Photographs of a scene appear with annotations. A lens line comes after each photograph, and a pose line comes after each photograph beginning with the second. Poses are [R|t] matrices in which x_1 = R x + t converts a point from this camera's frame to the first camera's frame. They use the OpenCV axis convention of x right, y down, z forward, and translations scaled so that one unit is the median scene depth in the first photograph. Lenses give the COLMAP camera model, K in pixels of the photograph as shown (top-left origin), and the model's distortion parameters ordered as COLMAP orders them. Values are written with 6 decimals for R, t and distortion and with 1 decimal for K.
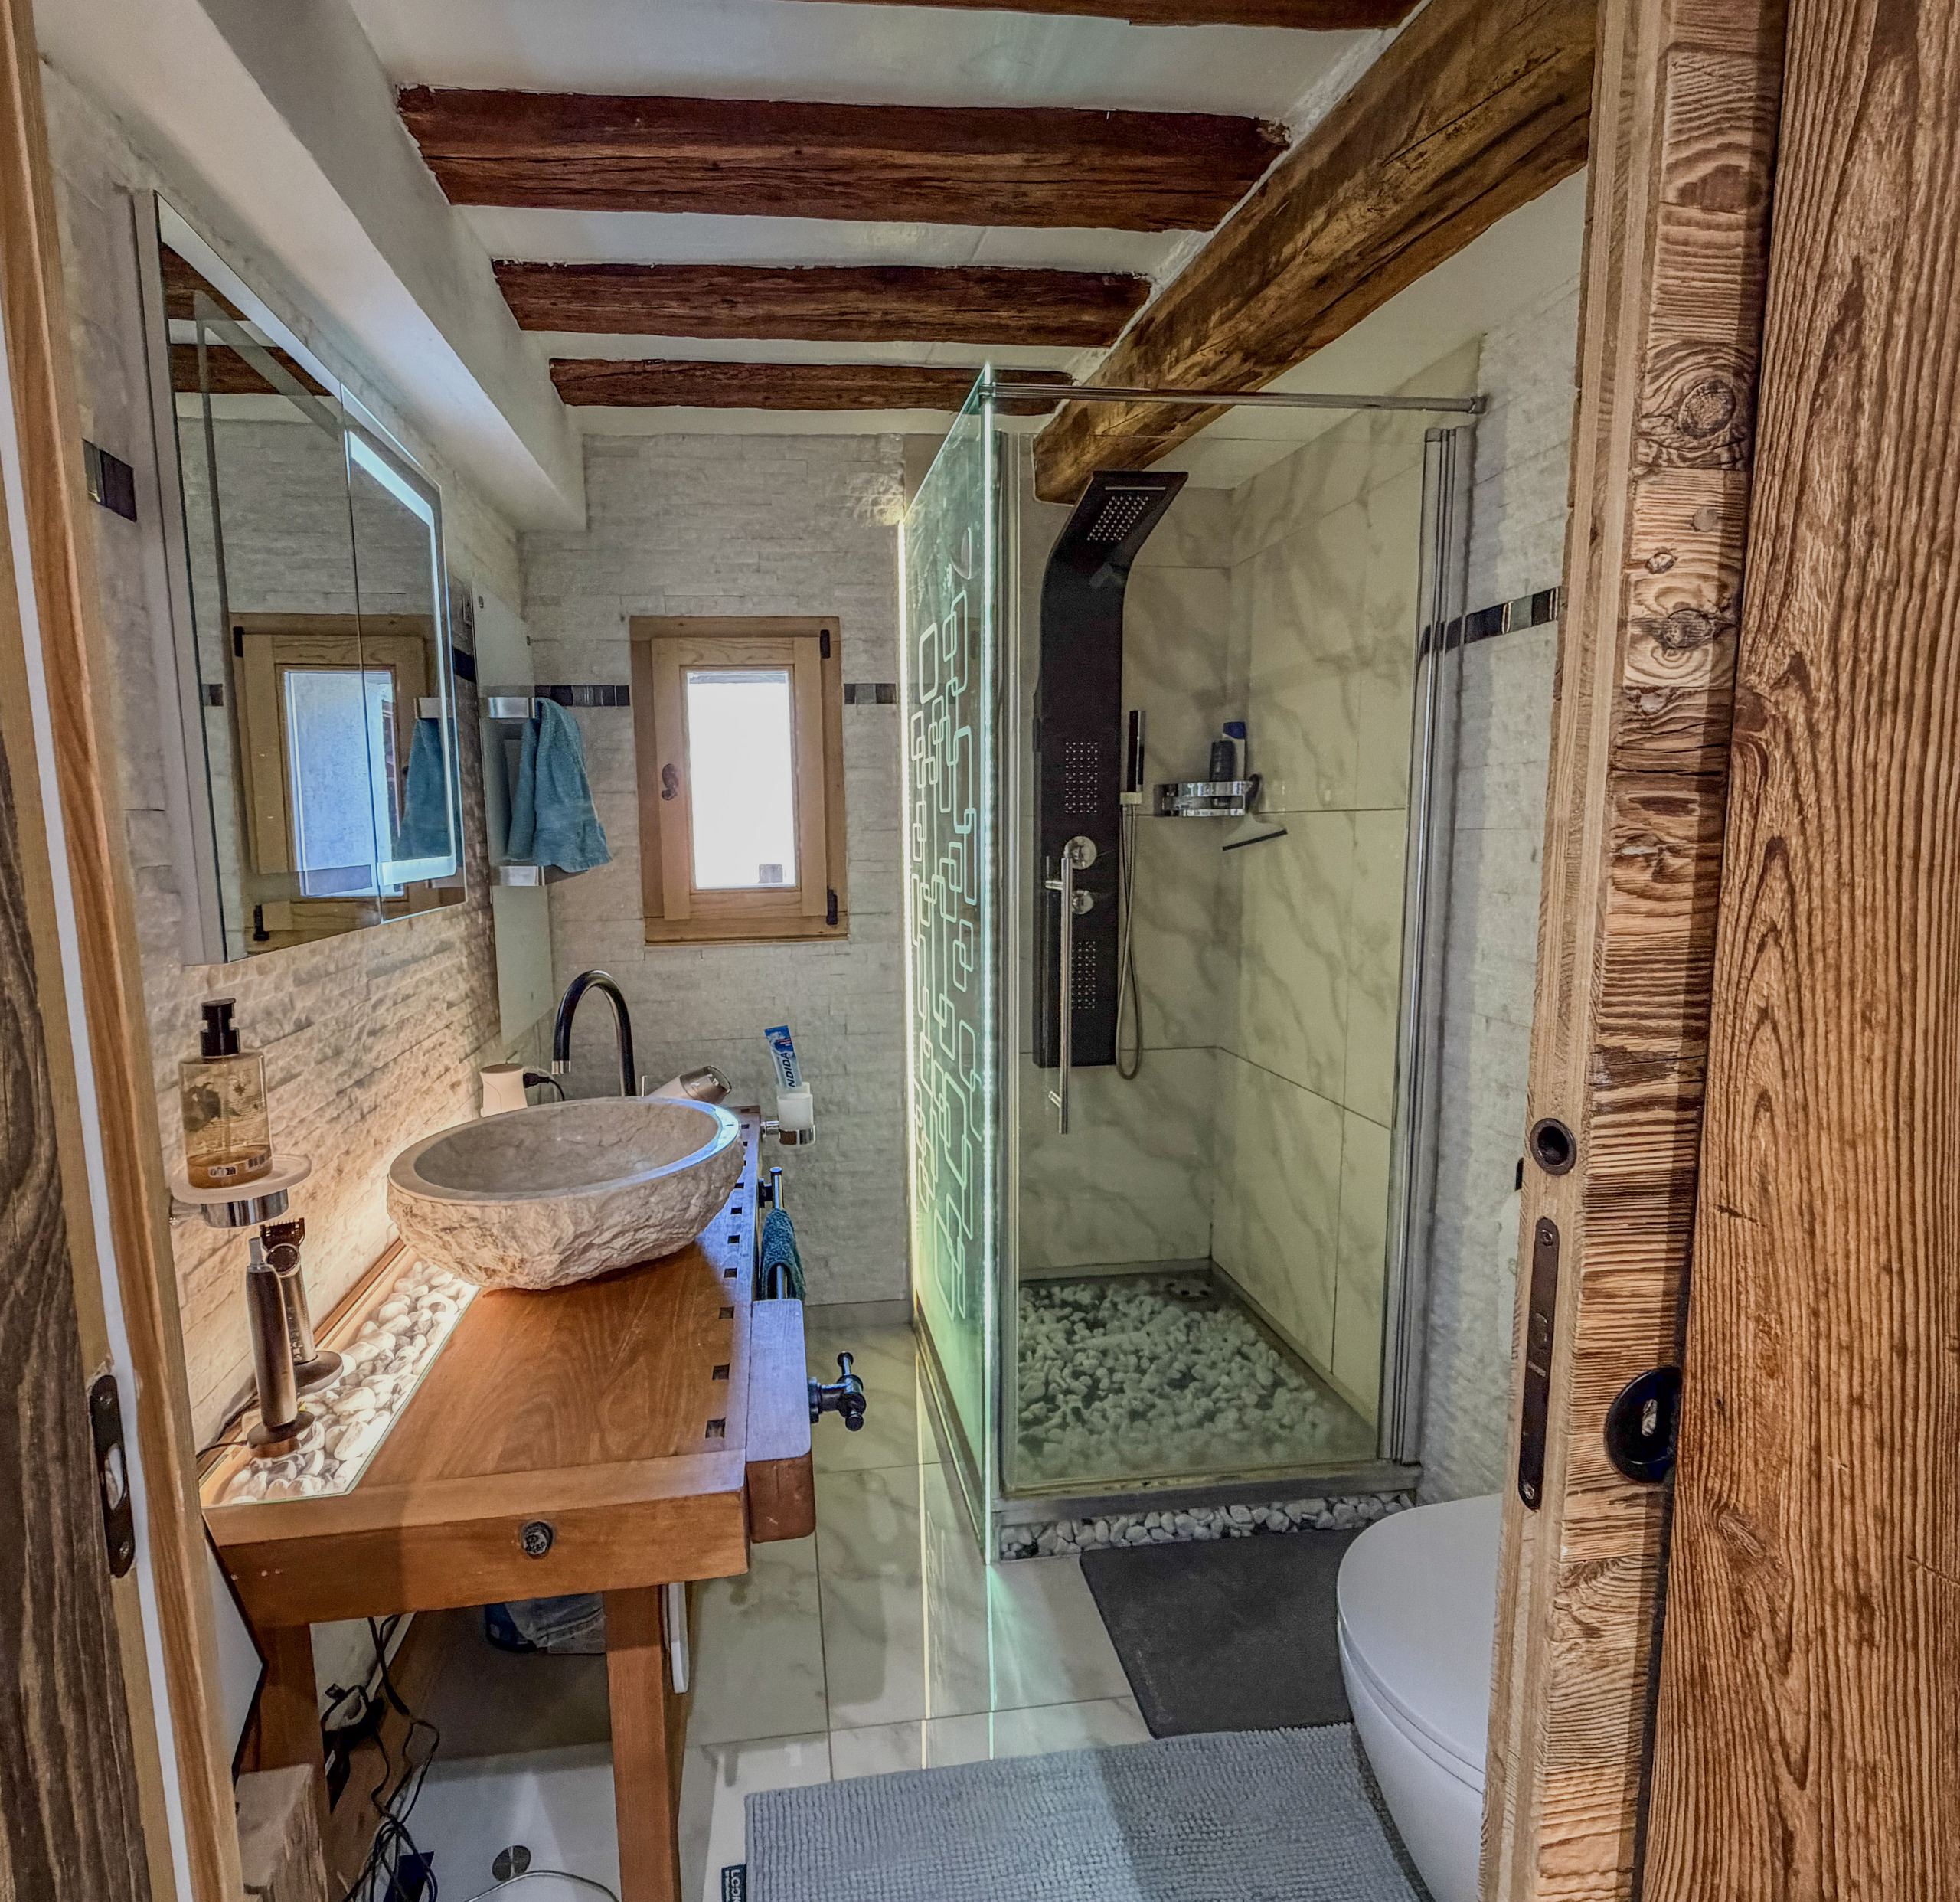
lens RADIAL K [[1051.3, 0, 980.0], [0, 1051.3, 960.8], [0, 0, 1]] dist [-0.001050, -0.000851]
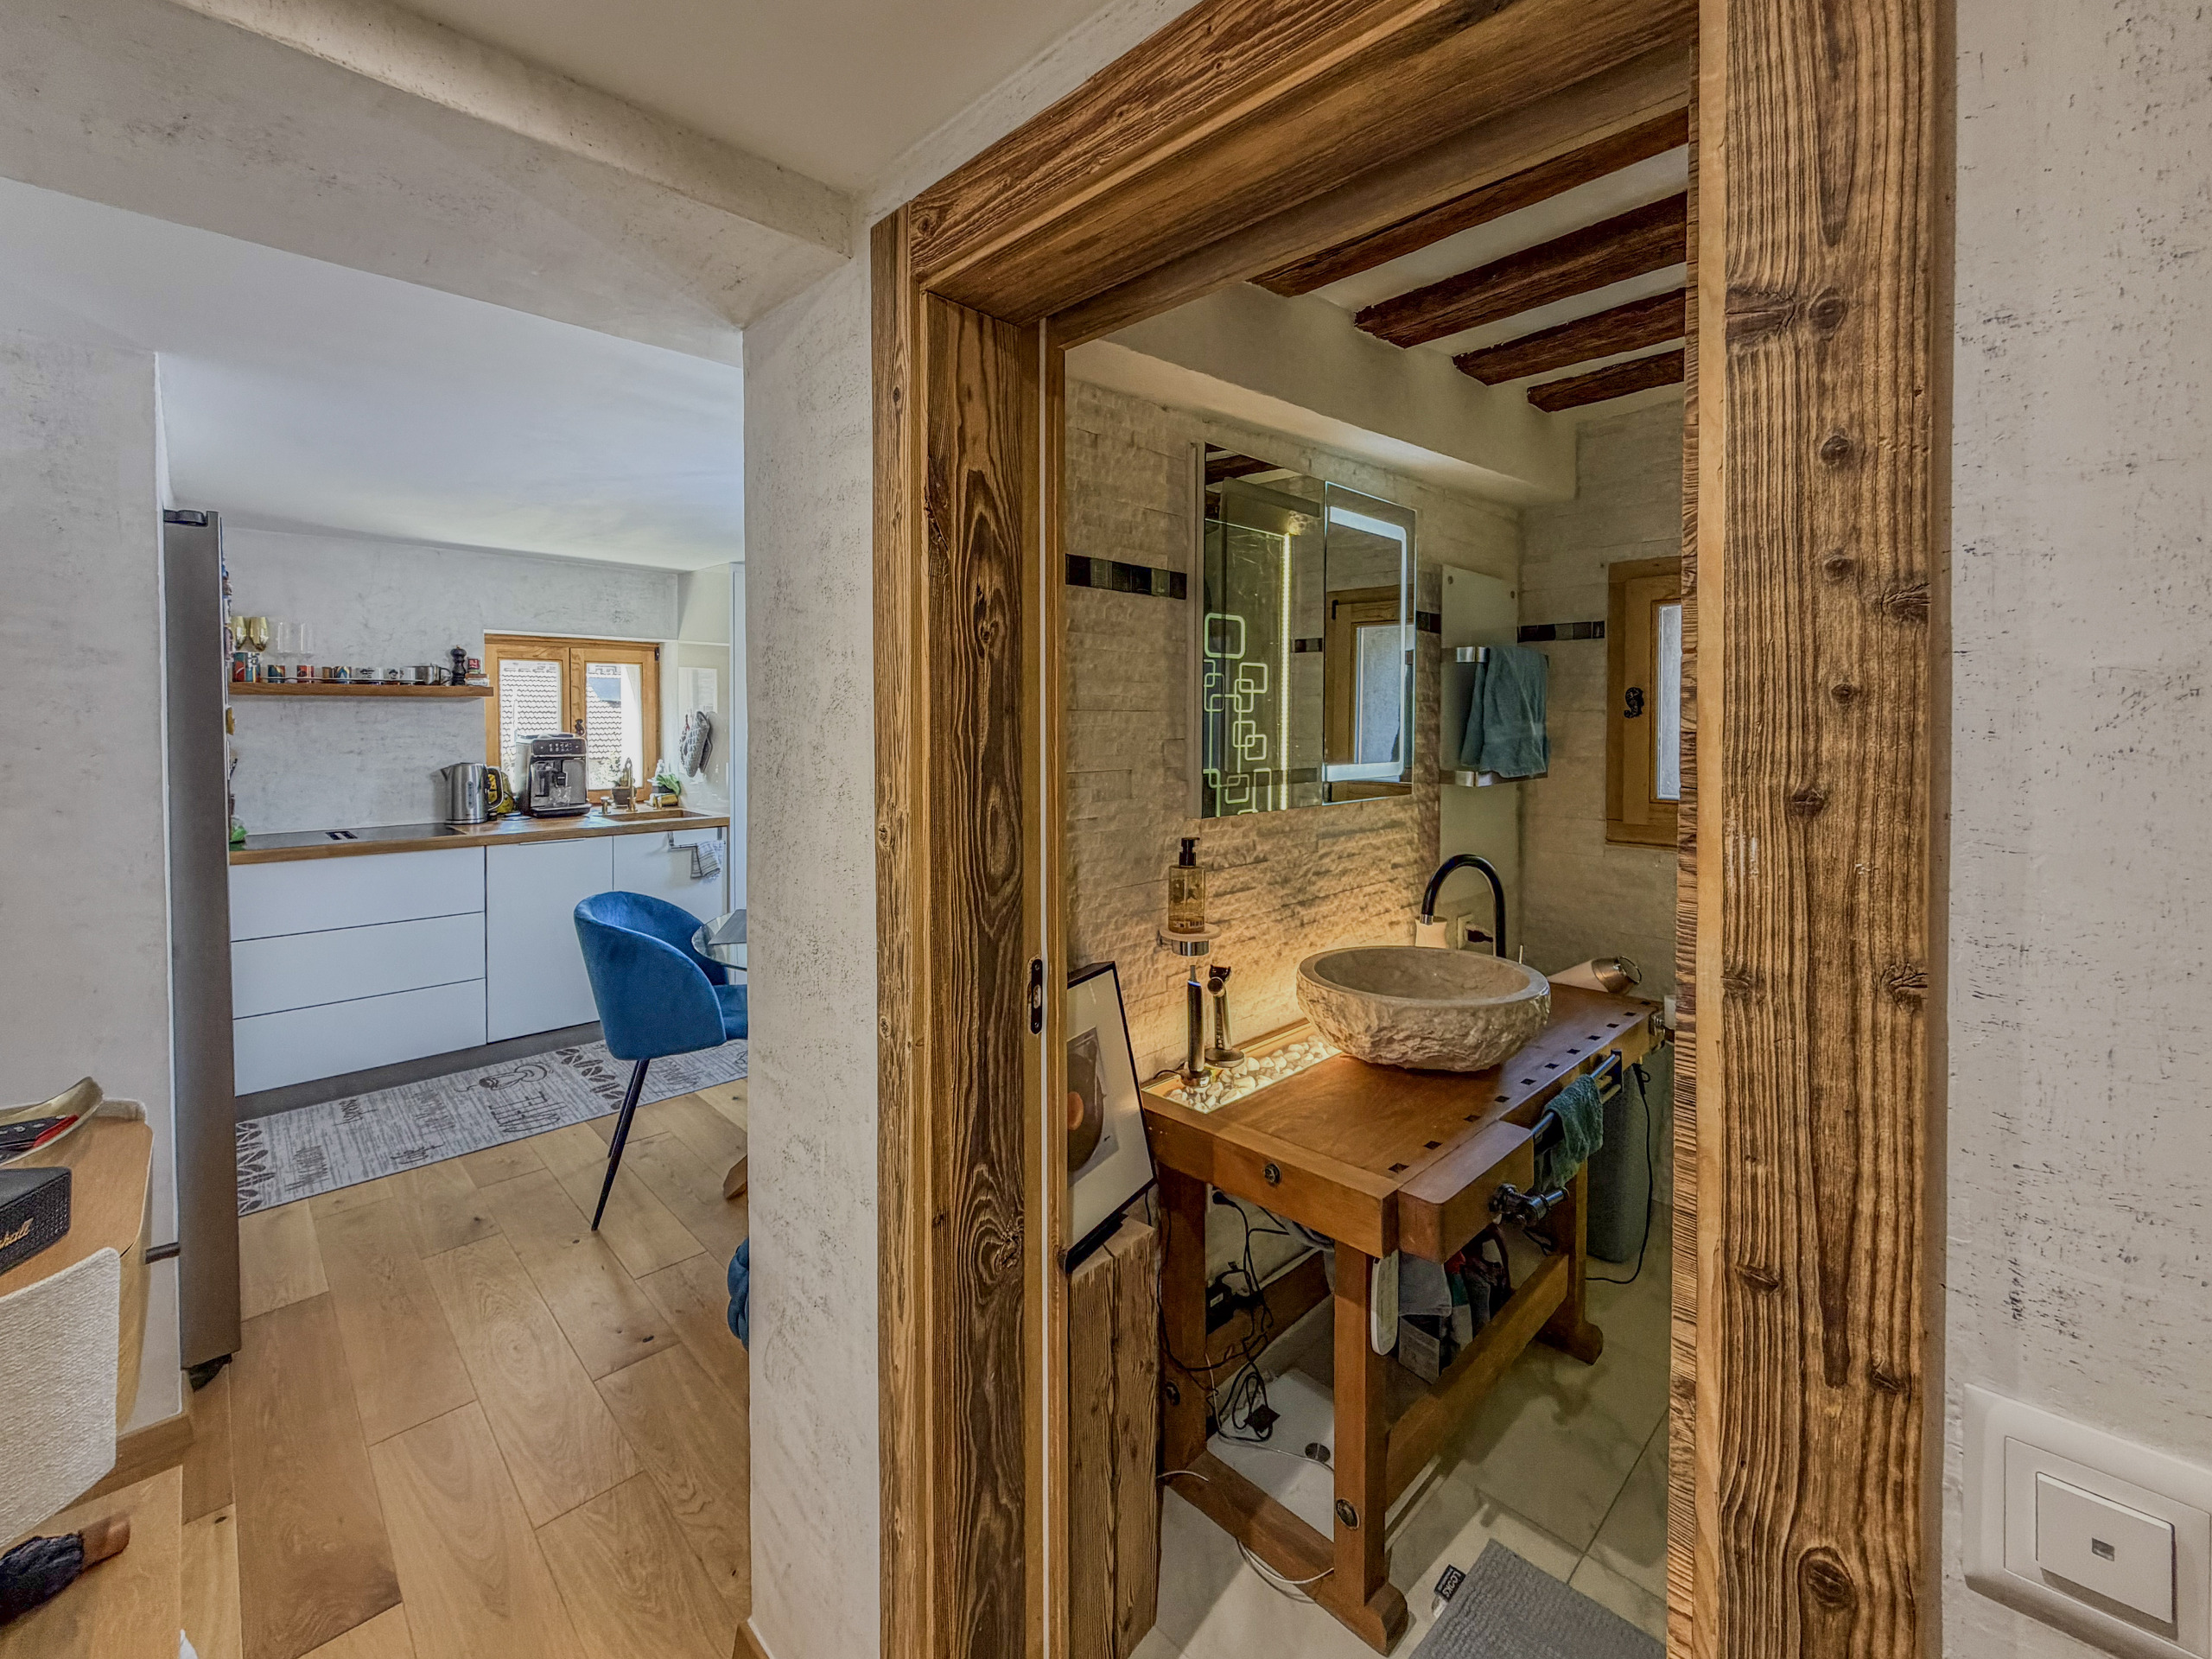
lens RADIAL K [[960.7, 0, 1100.9], [0, 960.7, 792.1], [0, 0, 1]] dist [-0.002008, -0.000306]
pose [[0.598686, 0.084360, -0.796529, 0.371744], [-0.124867, 0.992110, 0.011222, -0.028629], [0.791191, 0.092742, 0.604496, -0.134925]]
